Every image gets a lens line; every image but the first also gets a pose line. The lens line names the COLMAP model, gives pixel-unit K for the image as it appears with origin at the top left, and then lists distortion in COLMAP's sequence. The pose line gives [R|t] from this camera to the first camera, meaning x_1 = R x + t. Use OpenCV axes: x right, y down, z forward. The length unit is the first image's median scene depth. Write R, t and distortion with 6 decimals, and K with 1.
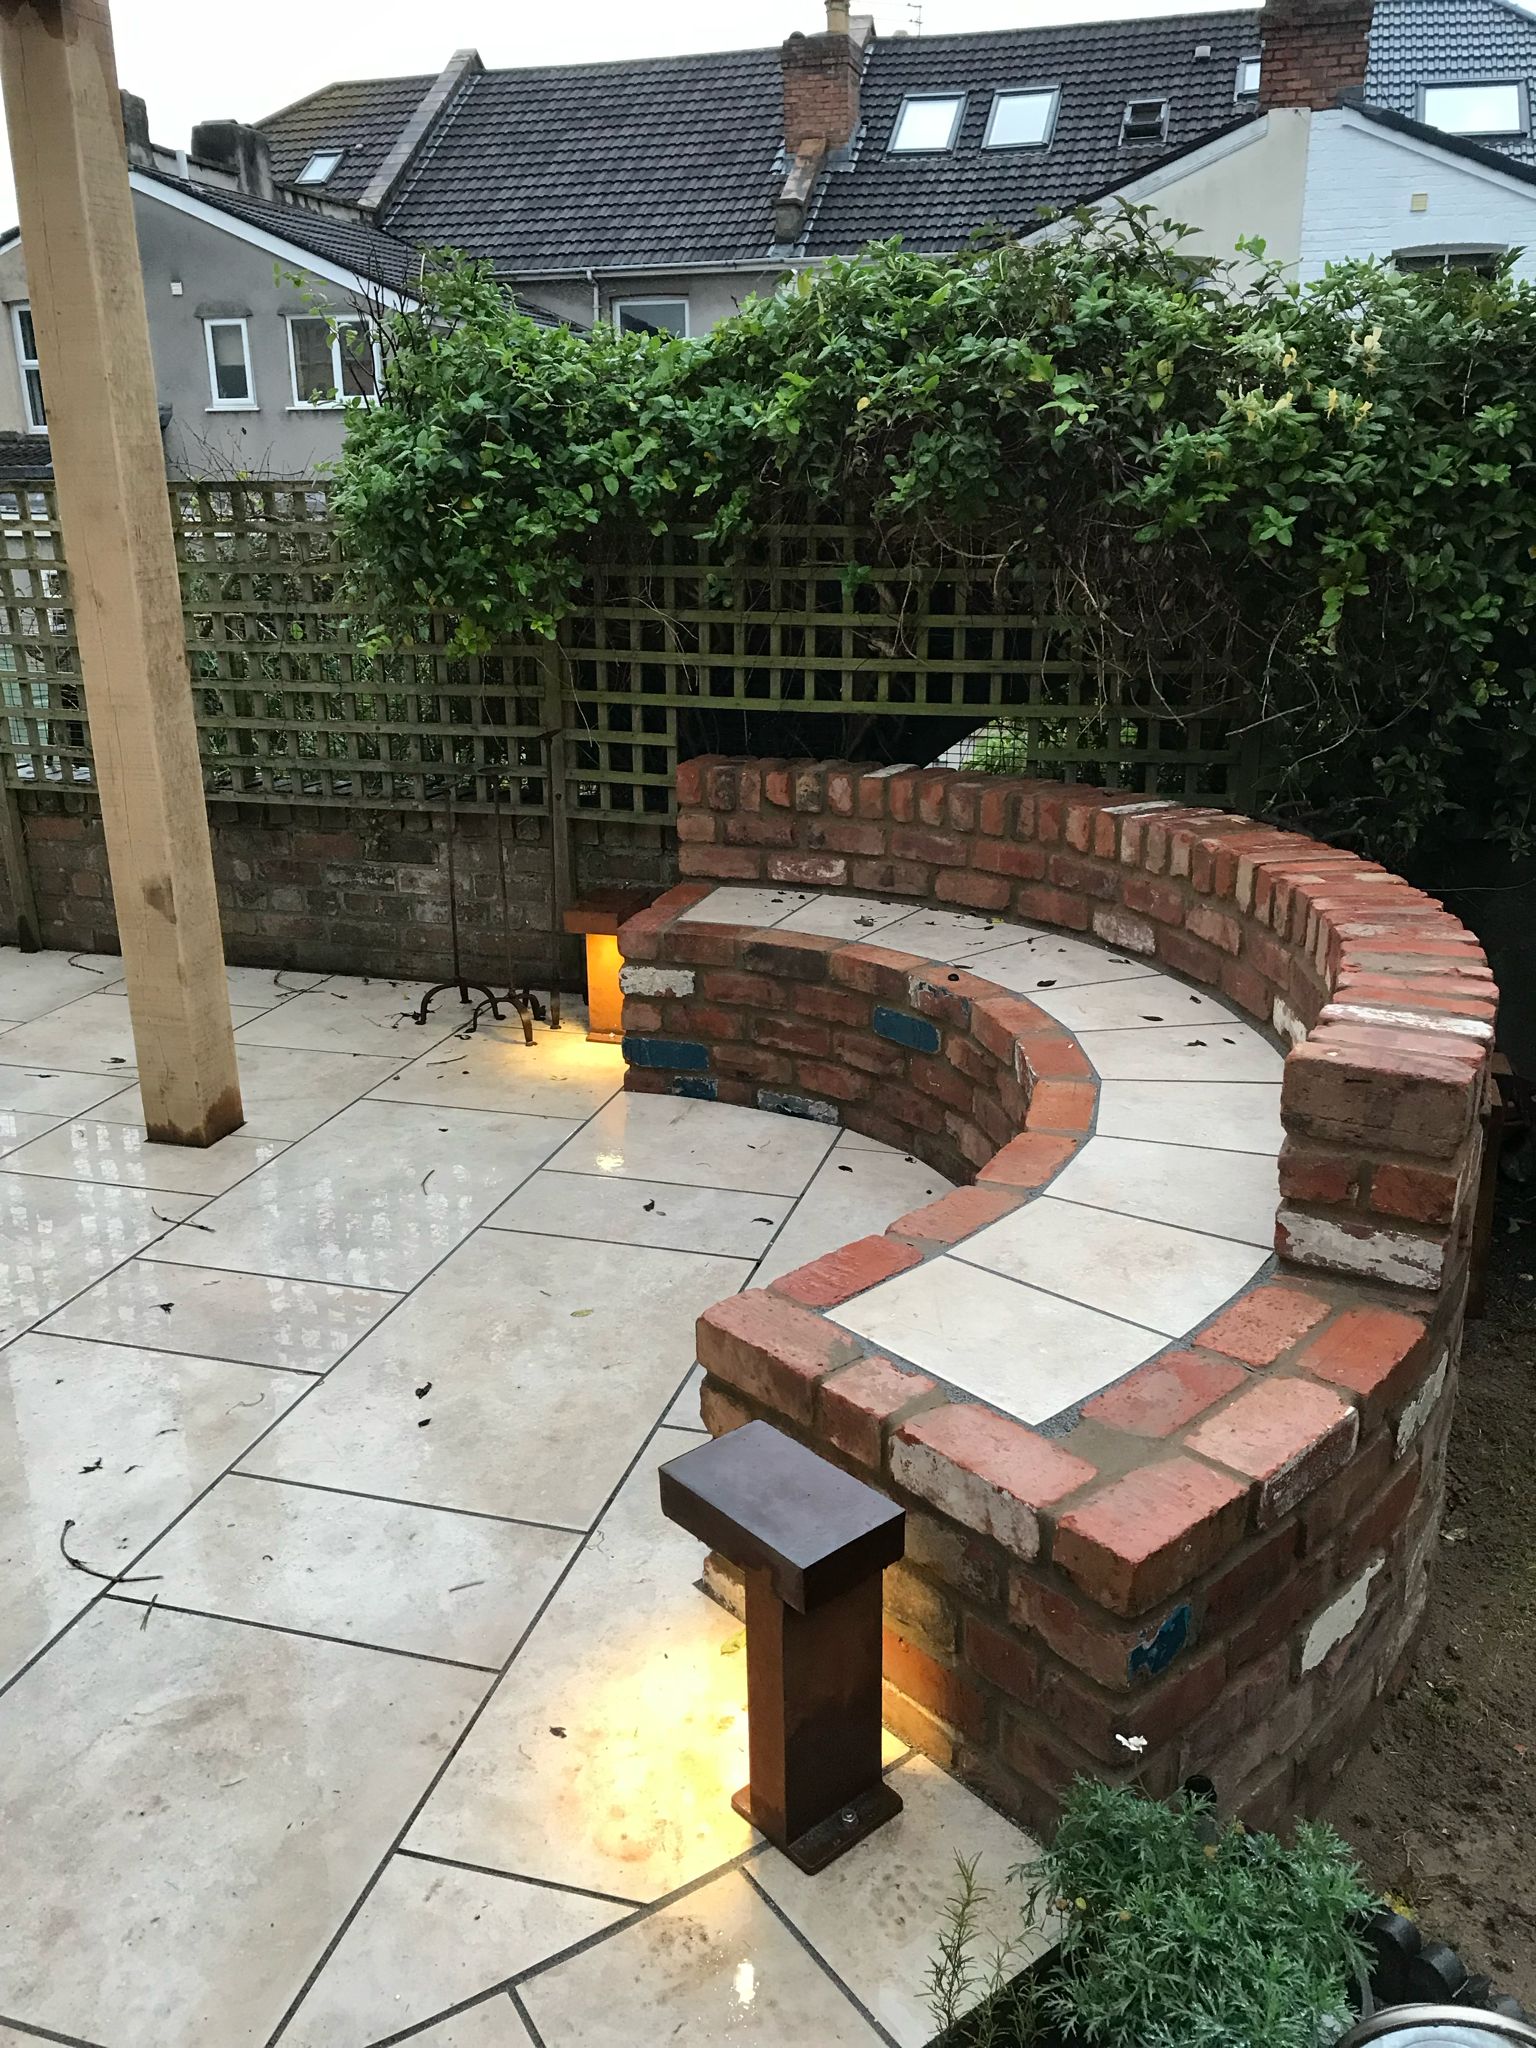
lens RADIAL K [[1638.5, 0, 777.3], [0, 1638.5, 1015.2], [0, 0, 1]] dist [0.058130, -0.070174]
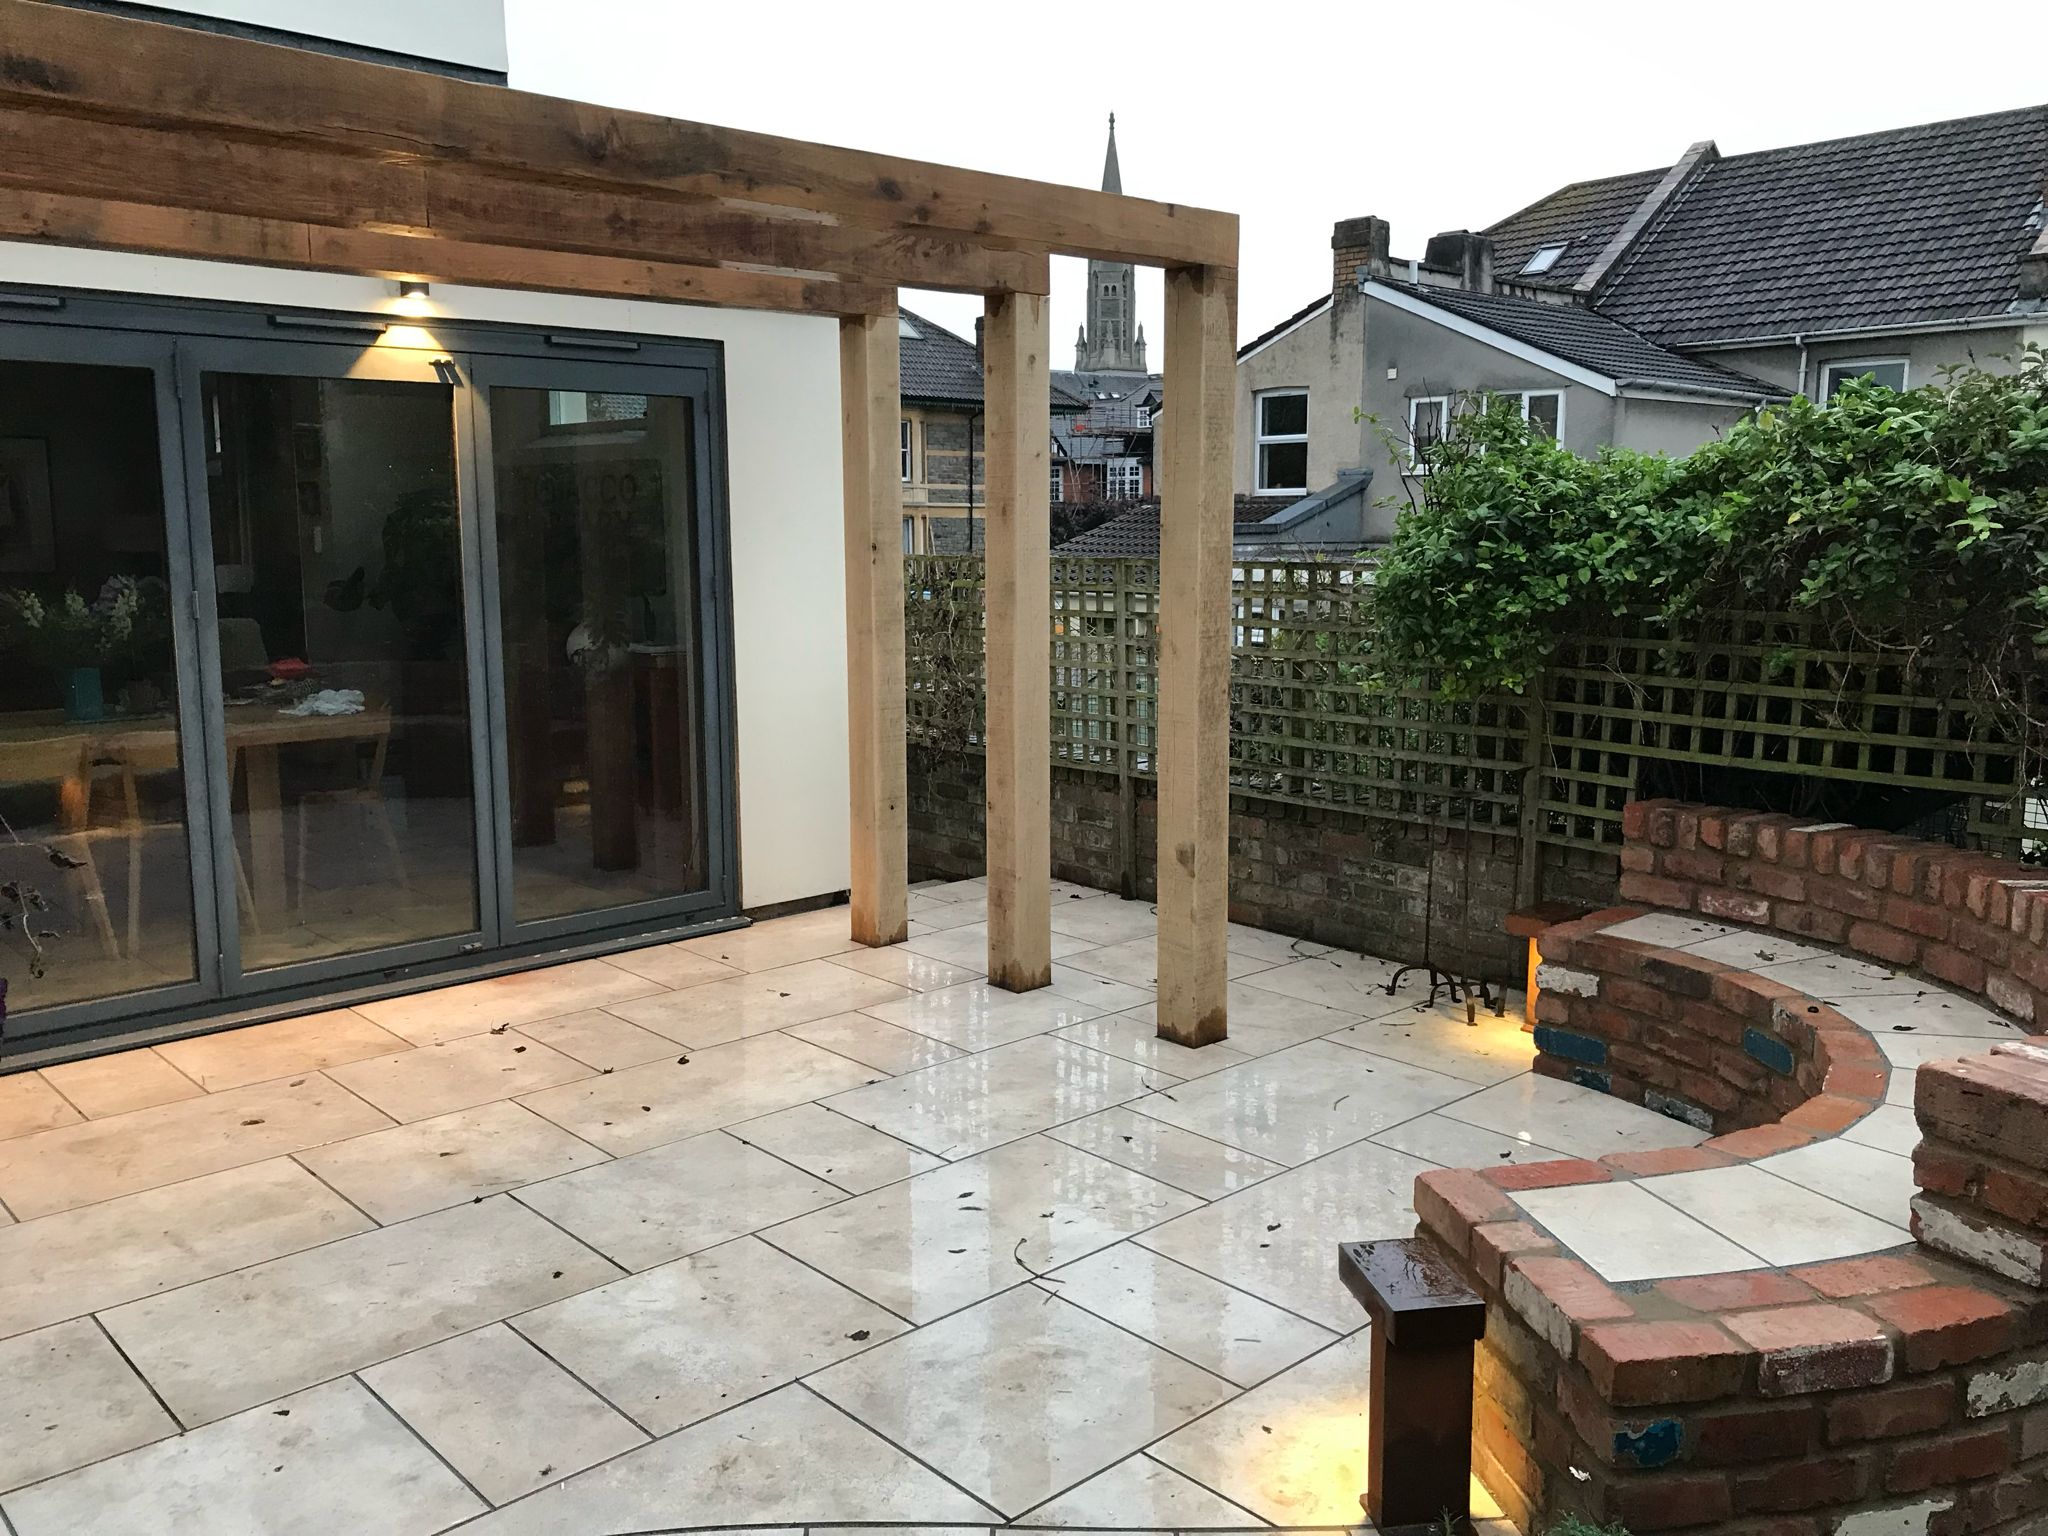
lens RADIAL K [[1638.5, 0, 1024.0], [0, 1638.5, 768.0], [0, 0, 1]] dist [0.058130, -0.070174]
pose [[0.850964, 0.086820, -0.517998, 0.194216], [-0.171854, 0.977981, -0.118404, 0.036960], [0.496312, 0.189778, 0.847147, -0.224351]]
